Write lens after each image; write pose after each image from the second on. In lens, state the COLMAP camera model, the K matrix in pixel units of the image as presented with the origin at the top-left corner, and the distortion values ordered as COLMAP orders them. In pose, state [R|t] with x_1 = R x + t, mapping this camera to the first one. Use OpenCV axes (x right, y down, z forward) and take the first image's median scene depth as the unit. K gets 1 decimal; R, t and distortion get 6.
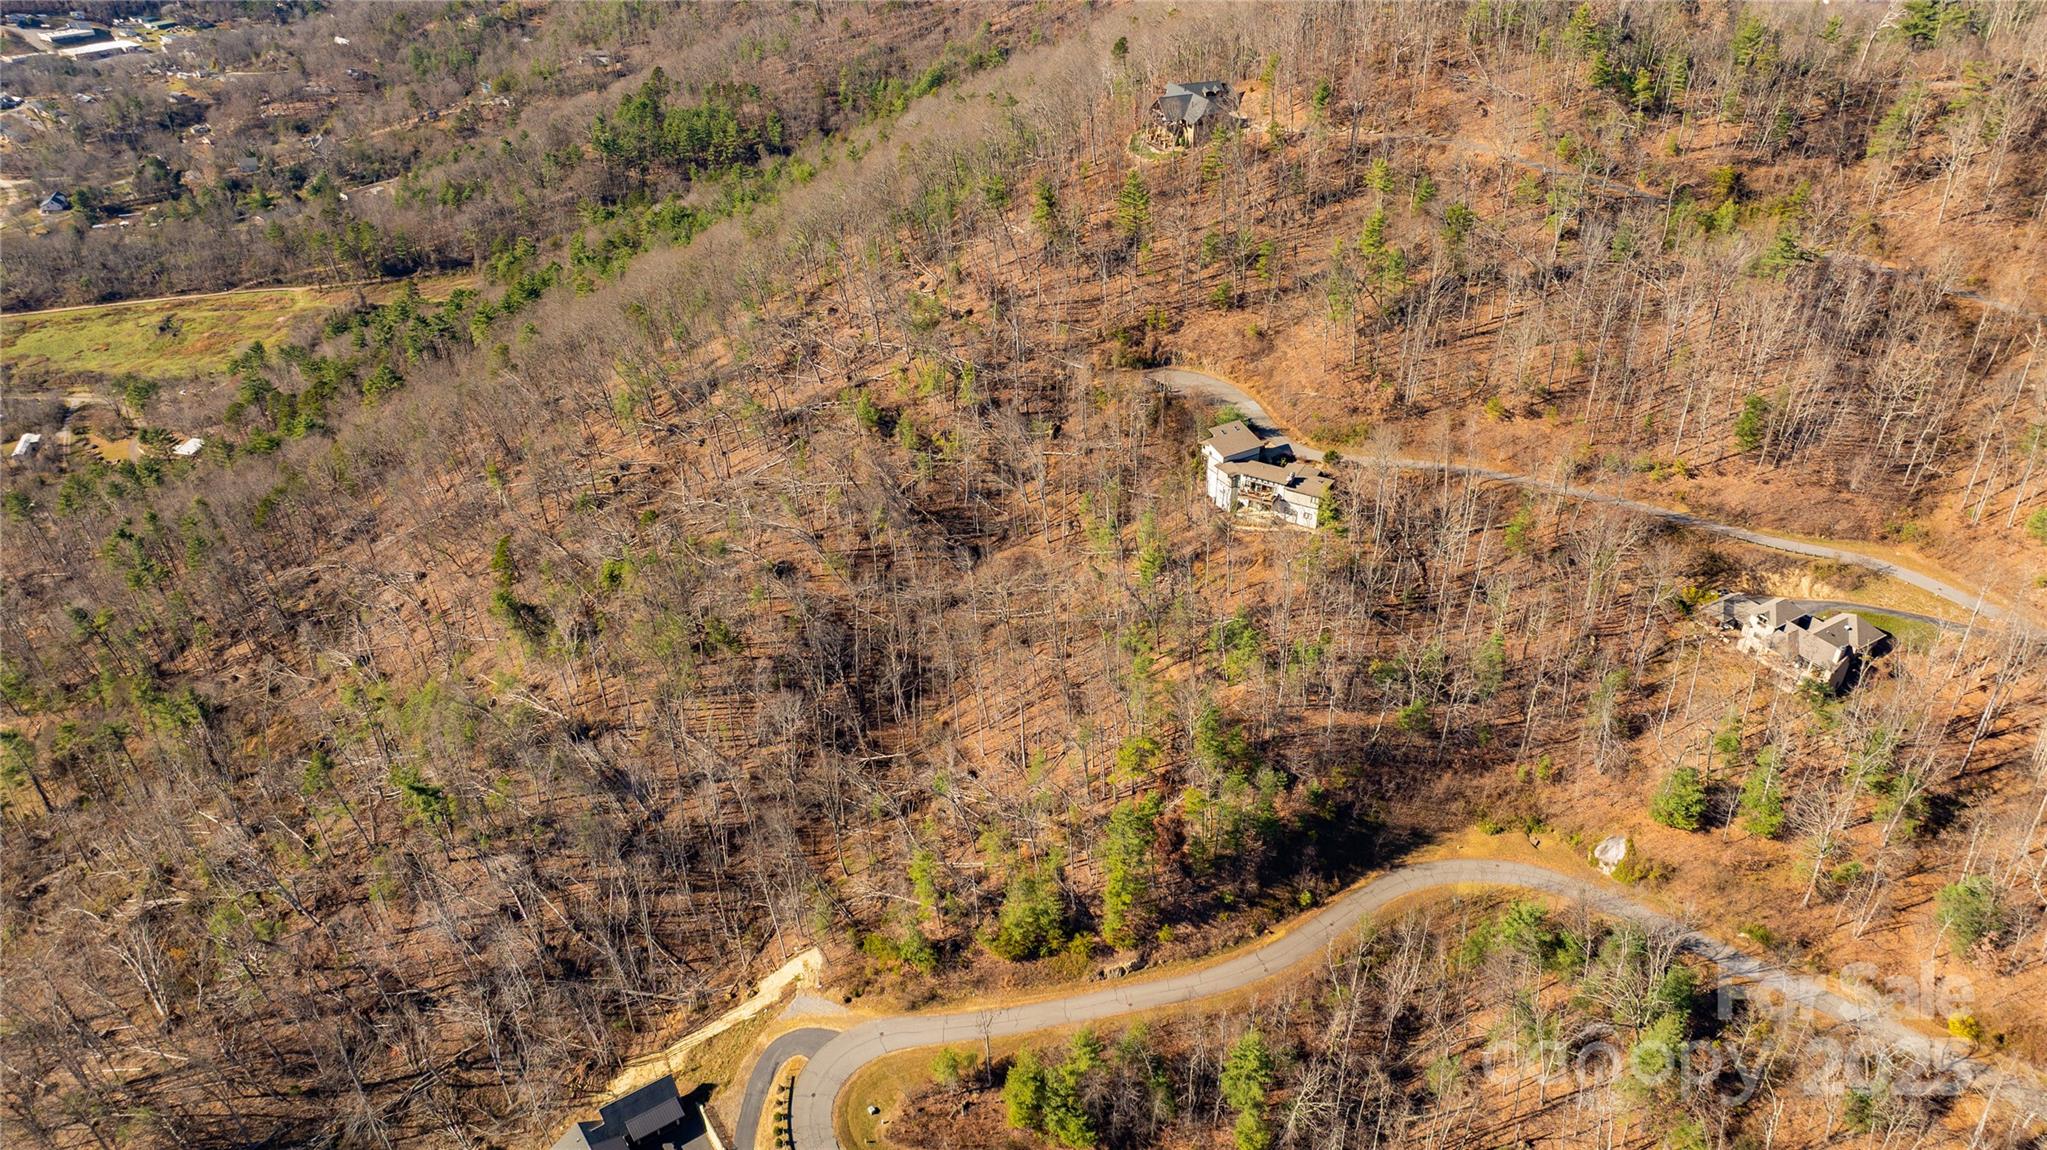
lens RADIAL K [[1440.7, 0, 1033.6], [0, 1440.7, 579.2], [0, 0, 1]] dist [-0.034875, 0.030412]
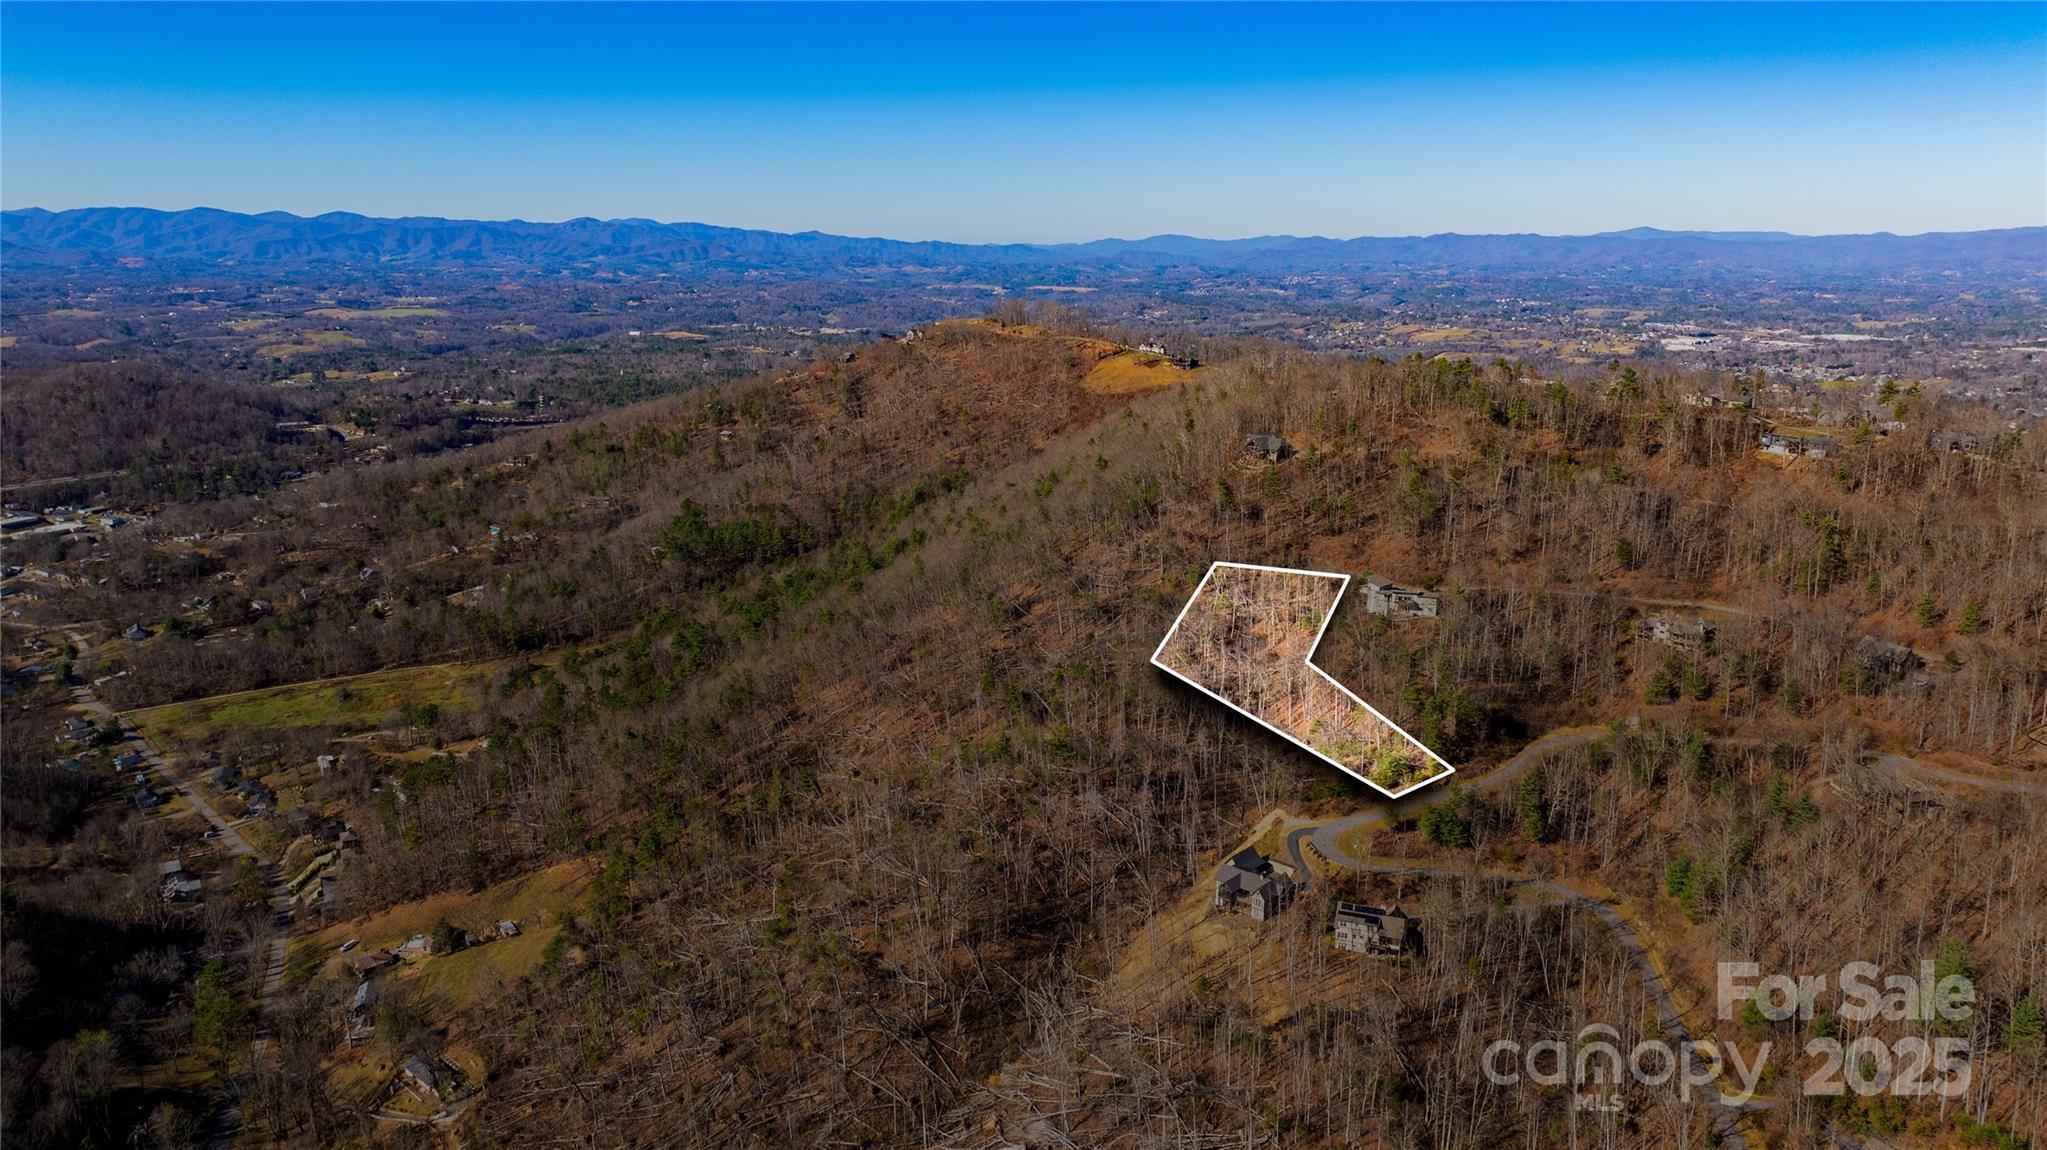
lens RADIAL K [[1440.7, 0, 1019.8], [0, 1440.7, 575.1], [0, 0, 1]] dist [-0.034875, 0.030412]
pose [[0.975152, -0.050897, 0.215610, -0.771523], [0.118690, 0.941815, -0.314480, 0.460213], [-0.187058, 0.332257, 0.924454, -0.707354]]
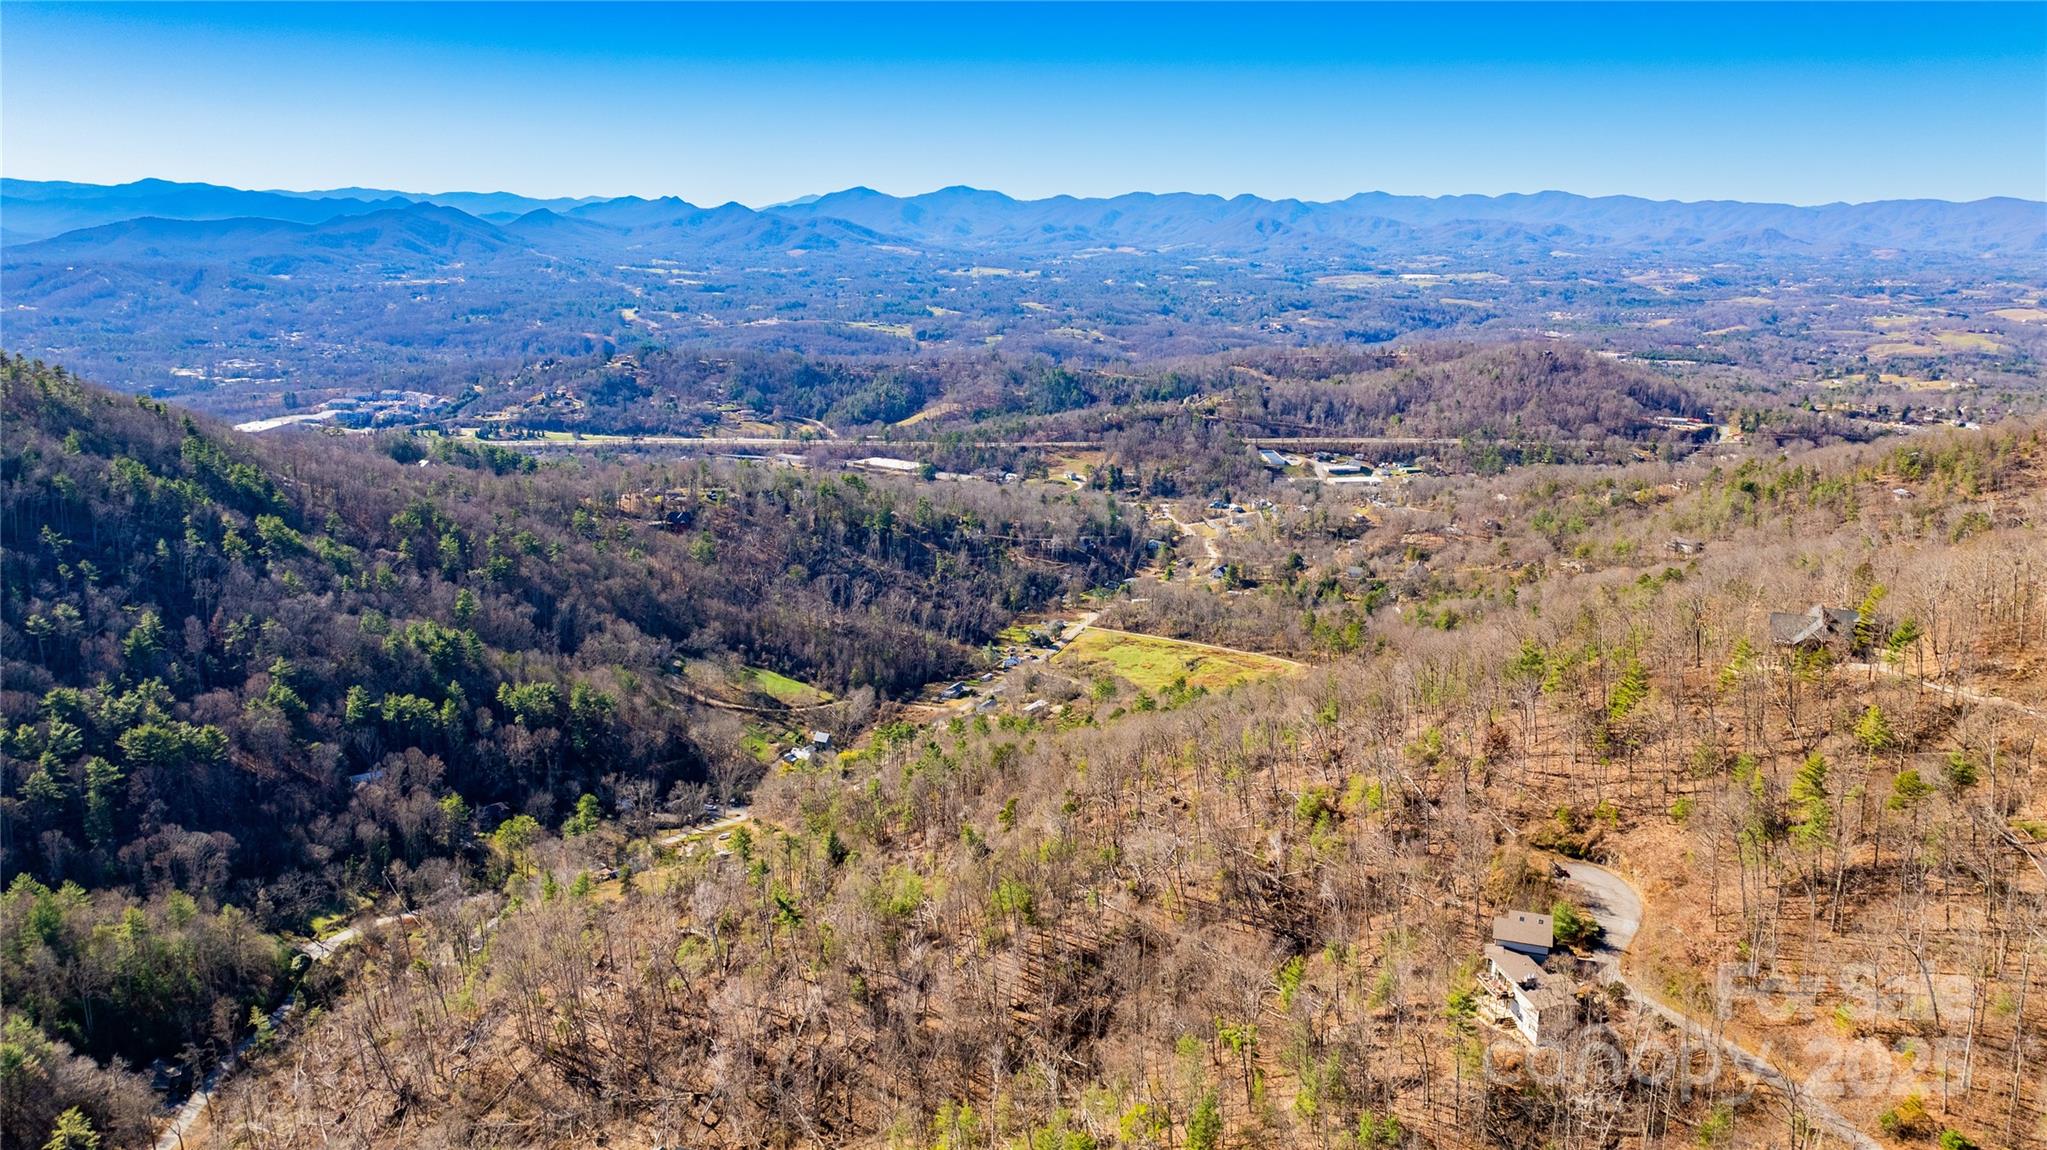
lens RADIAL K [[1440.7, 0, 1030.4], [0, 1440.7, 578.1], [0, 0, 1]] dist [-0.034875, 0.030412]
pose [[0.630920, 0.184591, -0.753569, 0.619428], [-0.415665, 0.900548, -0.127419, -0.052792], [0.655105, 0.393624, 0.644902, 0.116377]]
